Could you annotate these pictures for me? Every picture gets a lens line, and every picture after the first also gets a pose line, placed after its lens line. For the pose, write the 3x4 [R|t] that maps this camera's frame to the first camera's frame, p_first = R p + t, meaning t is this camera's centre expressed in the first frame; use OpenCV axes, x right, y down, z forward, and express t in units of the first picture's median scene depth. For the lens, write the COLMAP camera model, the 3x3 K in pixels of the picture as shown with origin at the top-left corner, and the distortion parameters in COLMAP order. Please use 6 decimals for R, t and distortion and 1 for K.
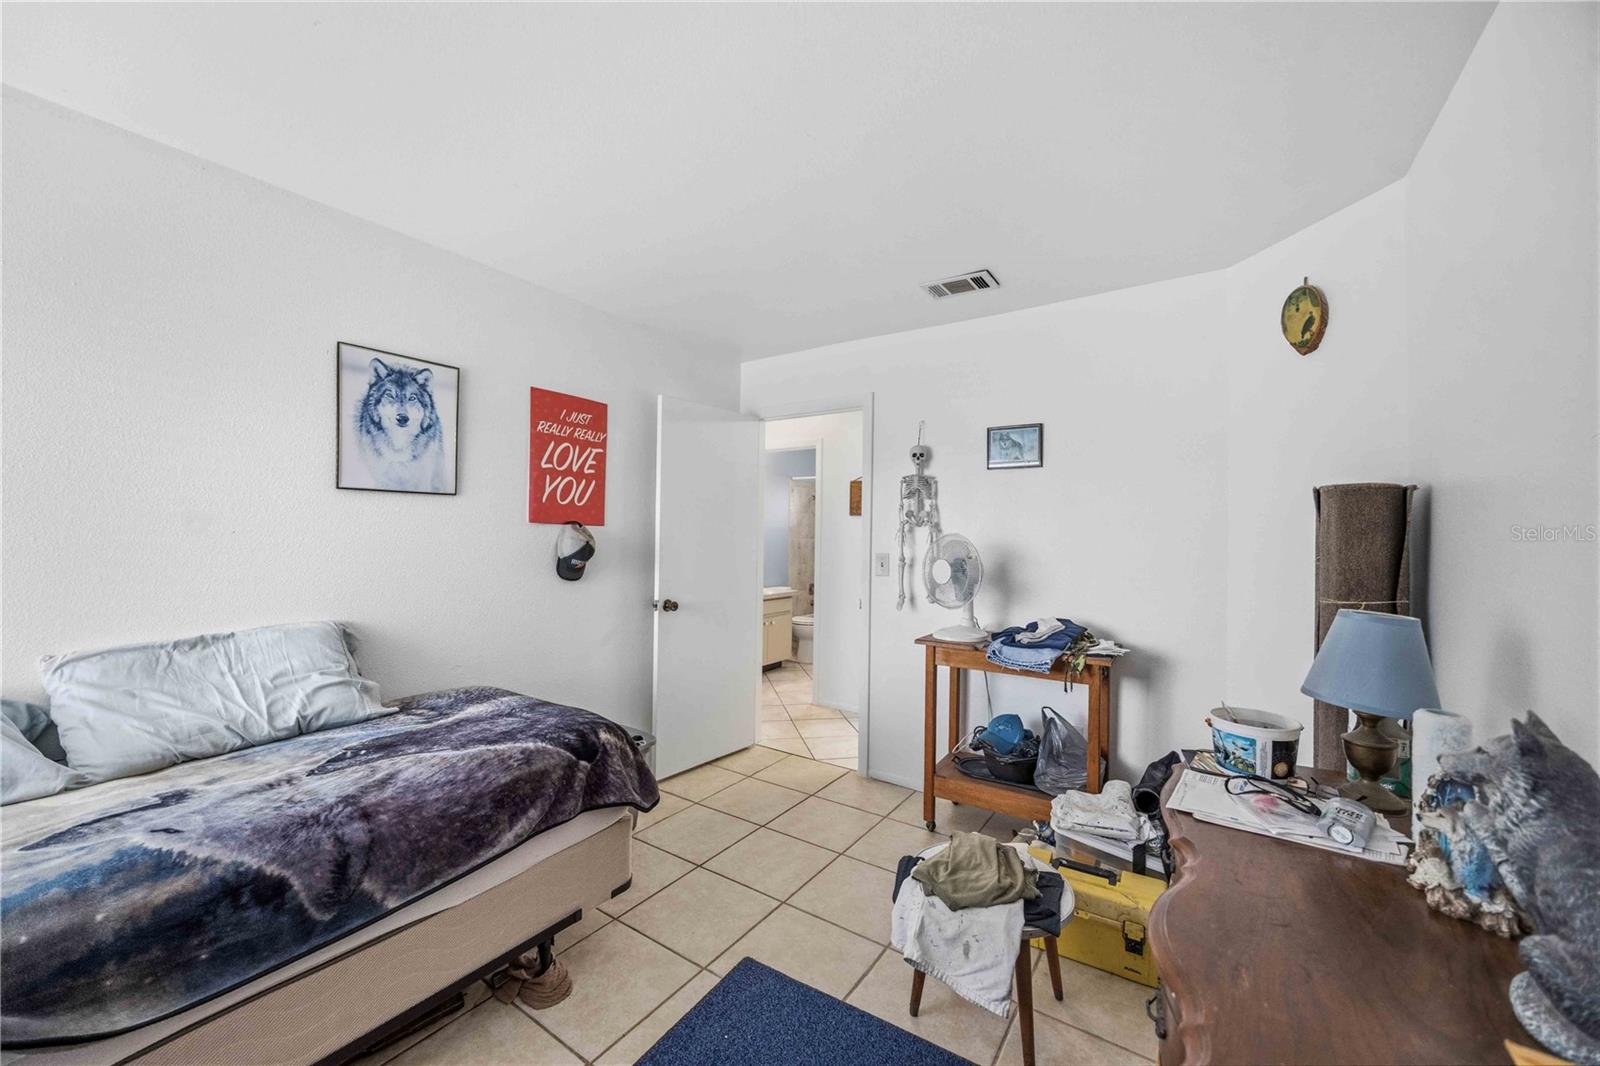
lens RADIAL K [[610.2, 0, 800.0], [0, 610.2, 533.0], [0, 0, 1]] dist [-0.001016, -0.000416]
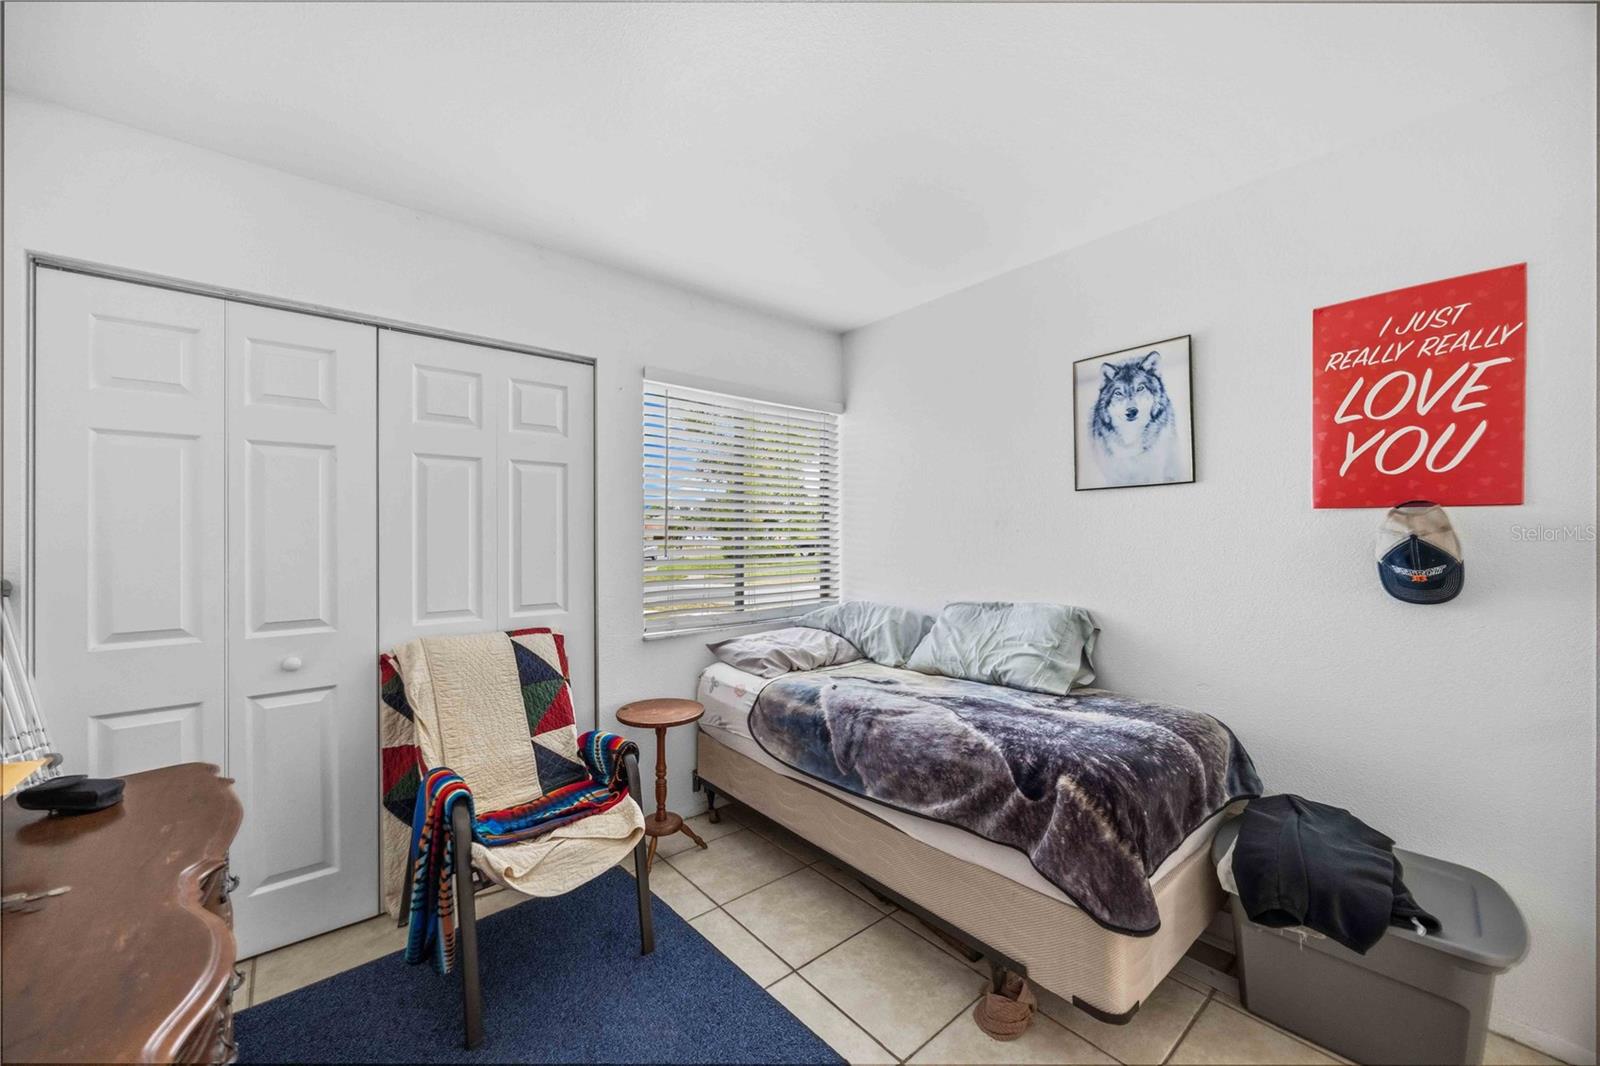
lens RADIAL K [[624.4, 0, 803.8], [0, 624.4, 535.1], [0, 0, 1]] dist [0.000883, 0.000029]
pose [[-0.276772, -0.015647, -0.960808, 0.469569], [0.006243, 0.999817, -0.018080, 0.026044], [0.960915, -0.011003, -0.276623, 0.783064]]
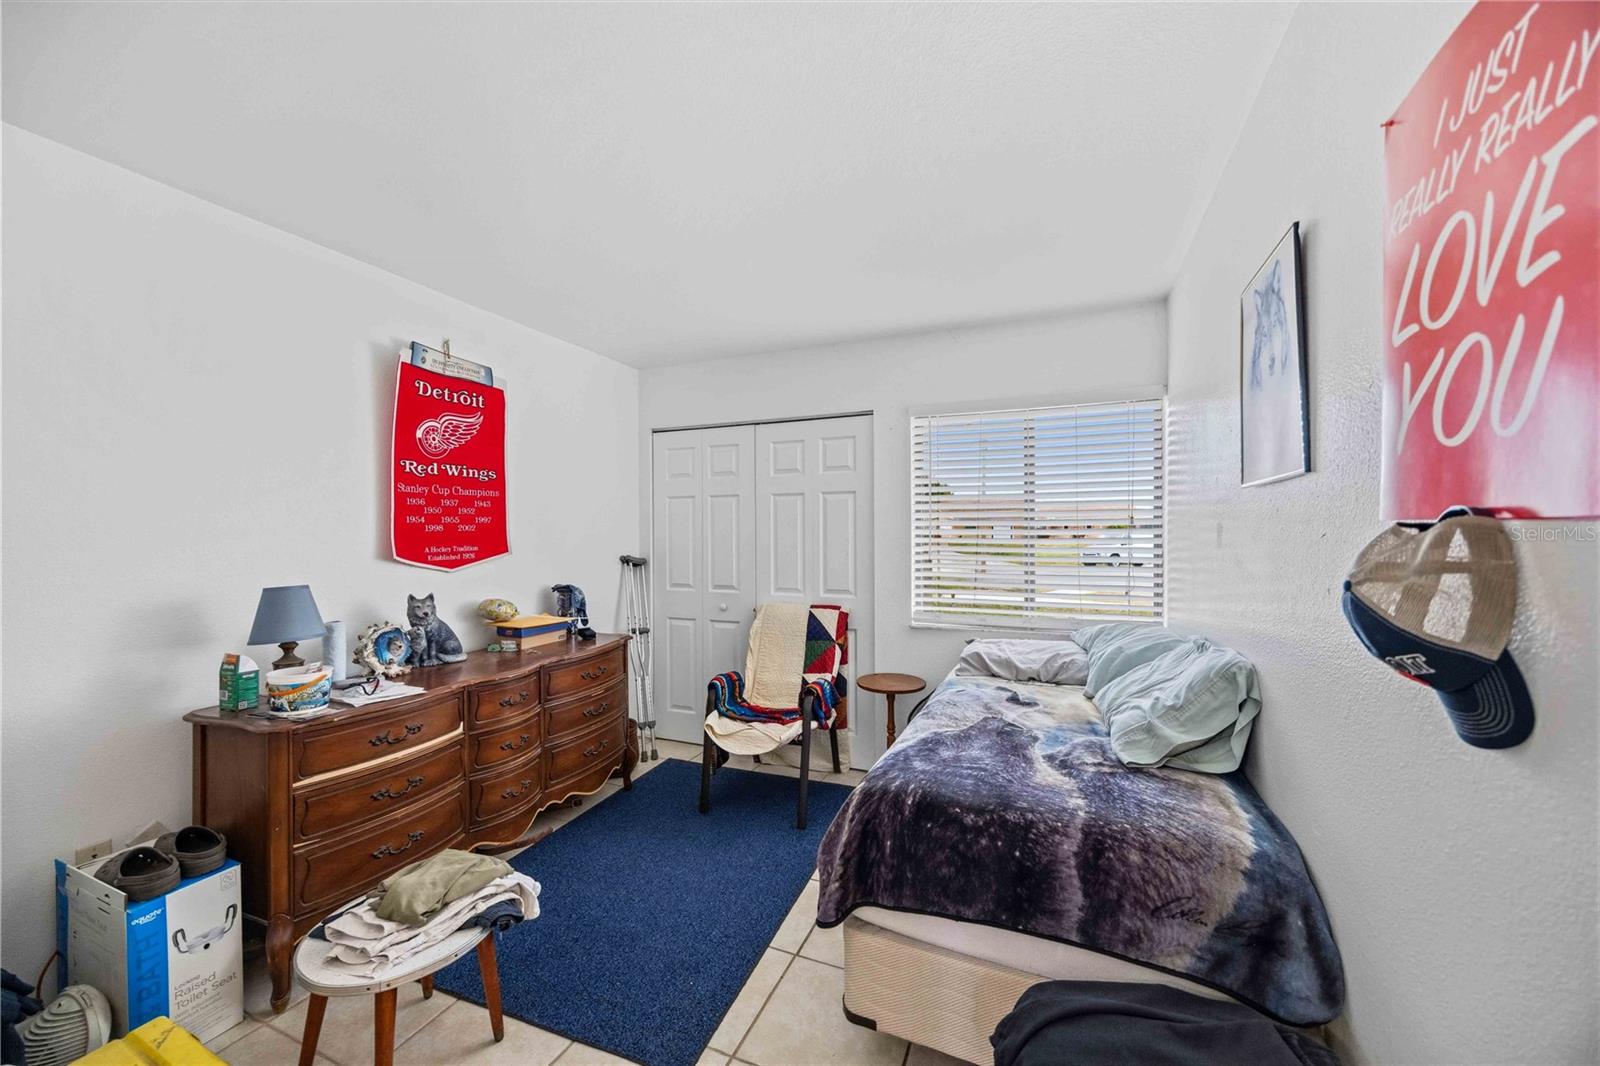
lens RADIAL K [[613.4, 0, 797.5], [0, 613.4, 538.5], [0, 0, 1]] dist [-0.000866, -0.000015]
pose [[-0.982813, -0.012126, -0.184208, -0.066491], [-0.012050, 0.999926, -0.001531, -0.002953], [0.184213, 0.000715, -0.982886, 1.558975]]
